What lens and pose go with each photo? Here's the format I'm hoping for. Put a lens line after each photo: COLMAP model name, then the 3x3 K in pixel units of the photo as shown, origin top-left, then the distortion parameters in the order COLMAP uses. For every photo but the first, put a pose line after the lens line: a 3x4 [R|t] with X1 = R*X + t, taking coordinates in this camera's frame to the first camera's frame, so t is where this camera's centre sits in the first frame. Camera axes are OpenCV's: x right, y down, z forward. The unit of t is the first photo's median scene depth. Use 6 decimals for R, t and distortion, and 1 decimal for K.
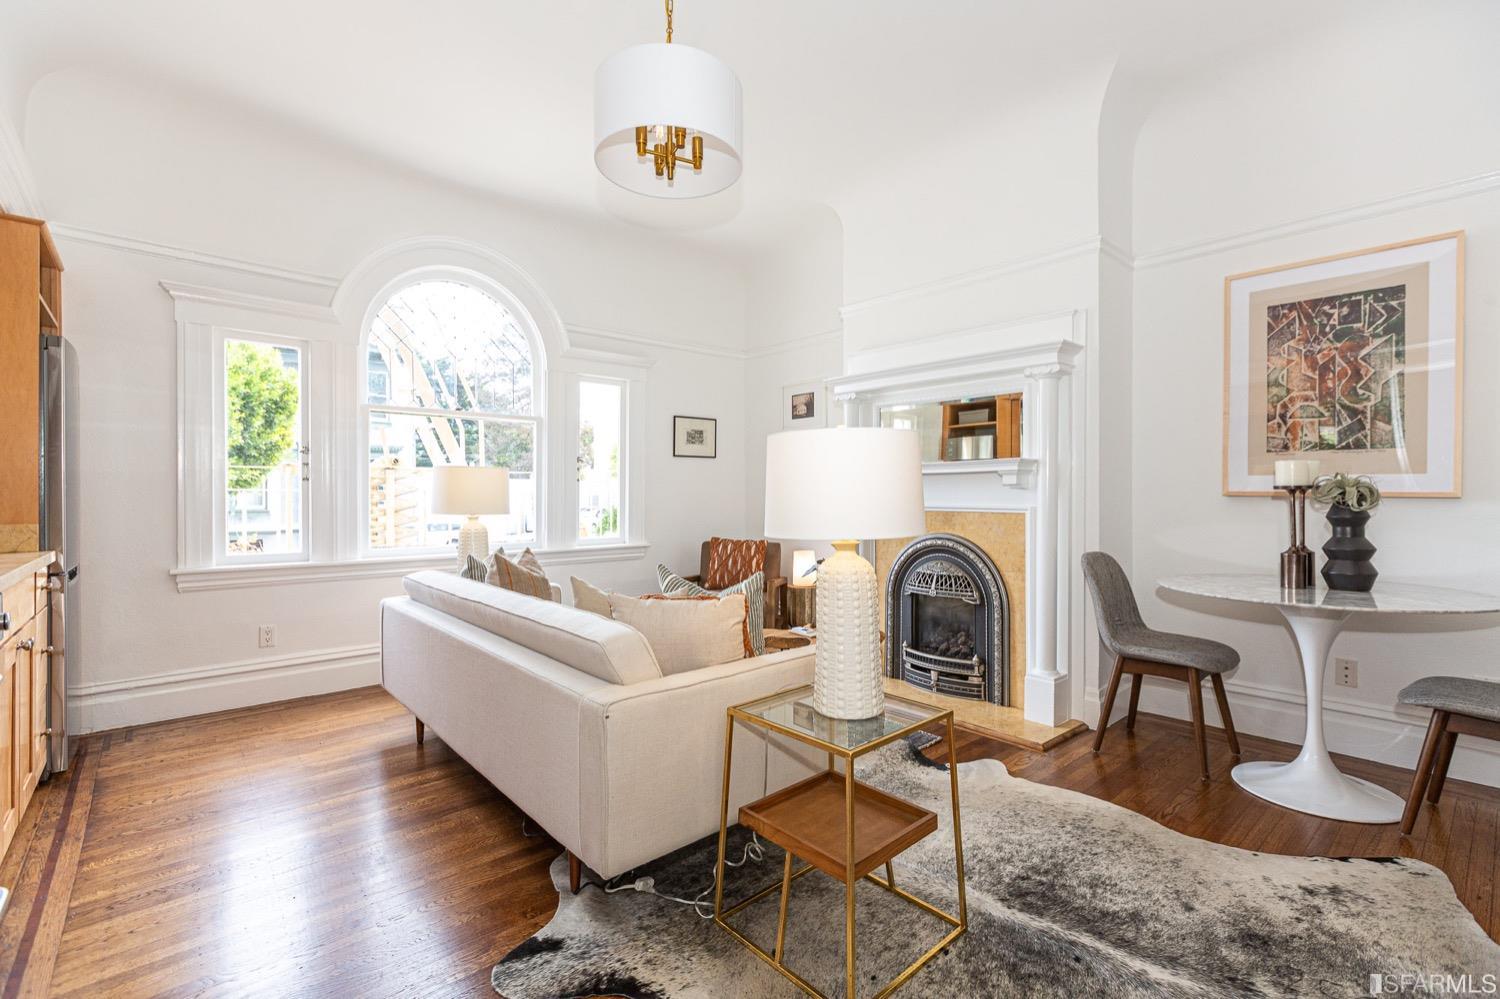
lens RADIAL K [[672.0, 0, 757.7], [0, 672.0, 493.6], [0, 0, 1]] dist [-0.000416, 0.000075]
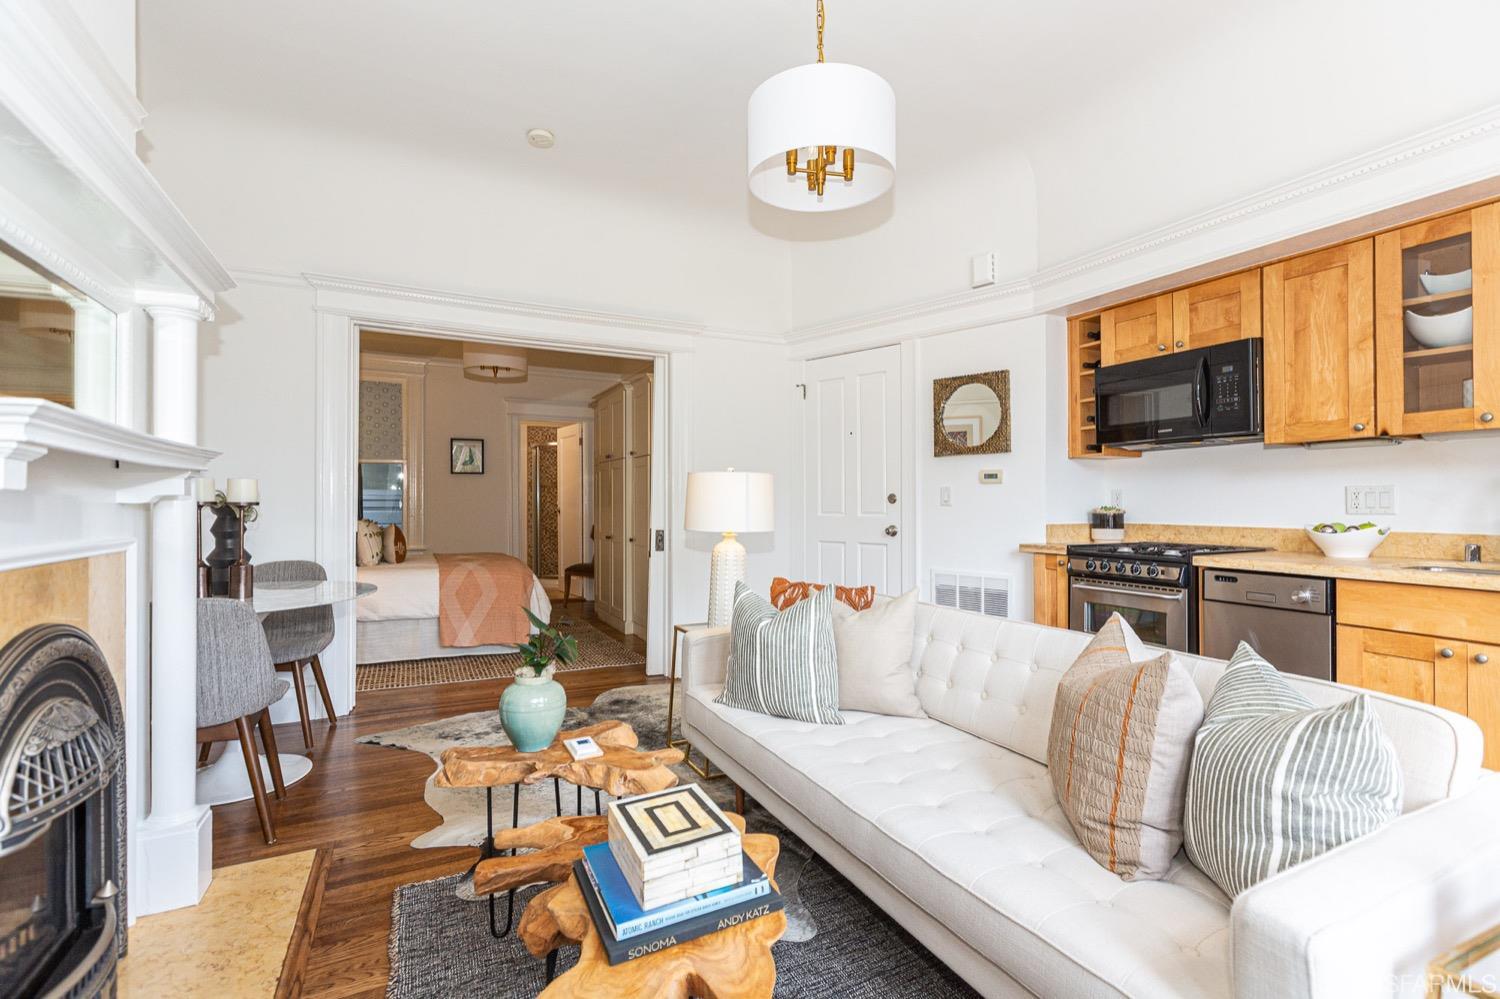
lens RADIAL K [[670.2, 0, 738.9], [0, 670.2, 497.5], [0, 0, 1]] dist [-0.015784, 0.000087]
pose [[-0.957235, 0.006802, 0.289231, -0.235028], [0.005366, 0.999969, -0.005757, -0.007703], [-0.289261, -0.003959, -0.957242, 1.562841]]
